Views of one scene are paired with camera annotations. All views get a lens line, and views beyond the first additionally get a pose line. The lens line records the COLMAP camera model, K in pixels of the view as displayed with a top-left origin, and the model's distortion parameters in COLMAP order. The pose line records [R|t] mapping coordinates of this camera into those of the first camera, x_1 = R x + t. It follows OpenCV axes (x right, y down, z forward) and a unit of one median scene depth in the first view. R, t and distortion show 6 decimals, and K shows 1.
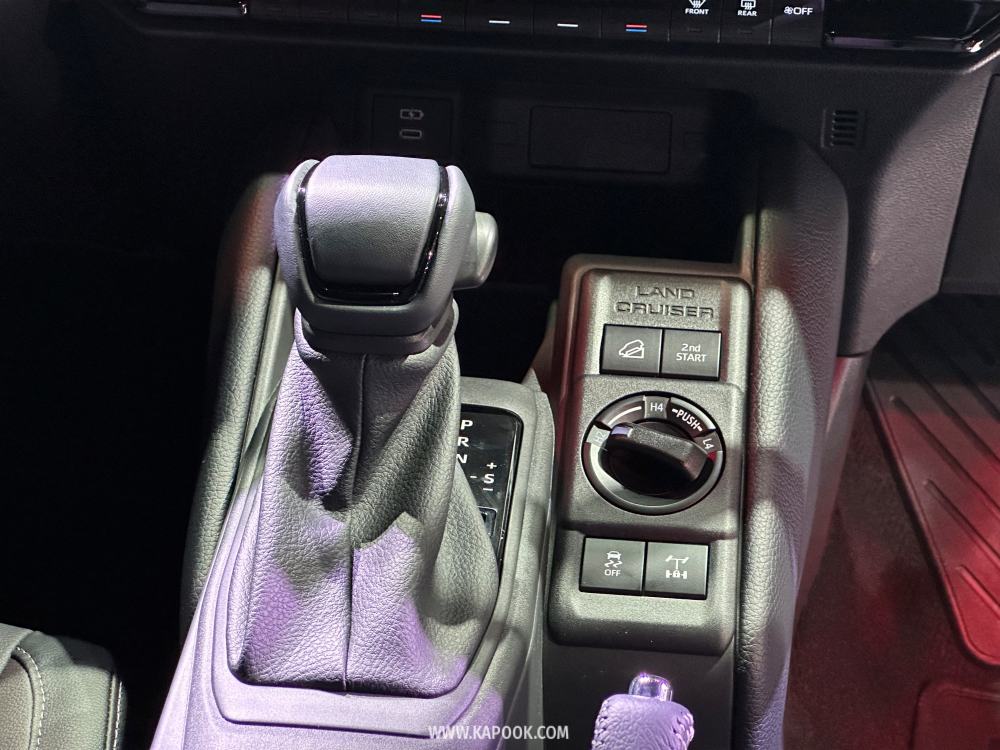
lens RADIAL K [[2225.0, 0, 499.7], [0, 2225.0, 374.2], [0, 0, 1]] dist [-0.169852, 0.000000]
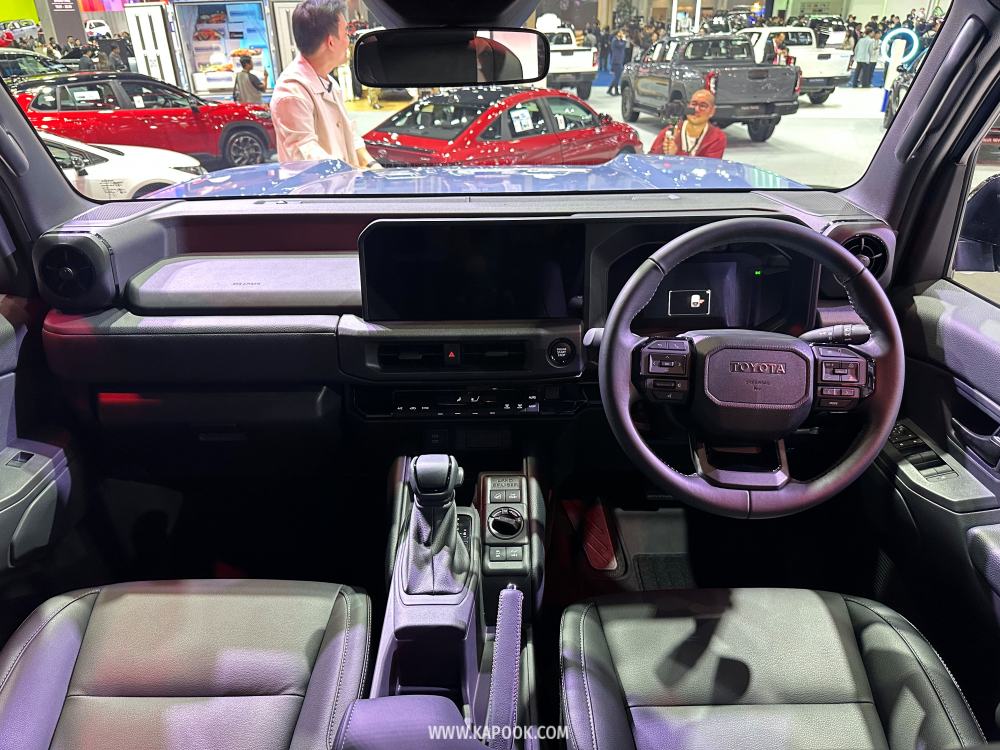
lens RADIAL K [[706.4, 0, 505.5], [0, 706.4, 337.0], [0, 0, 1]] dist [-0.011613, -0.012752]
pose [[0.992402, -0.056377, 0.109357, -0.051105], [0.075519, 0.980821, -0.179687, -0.065443], [-0.097130, 0.186581, 0.977626, -0.296133]]
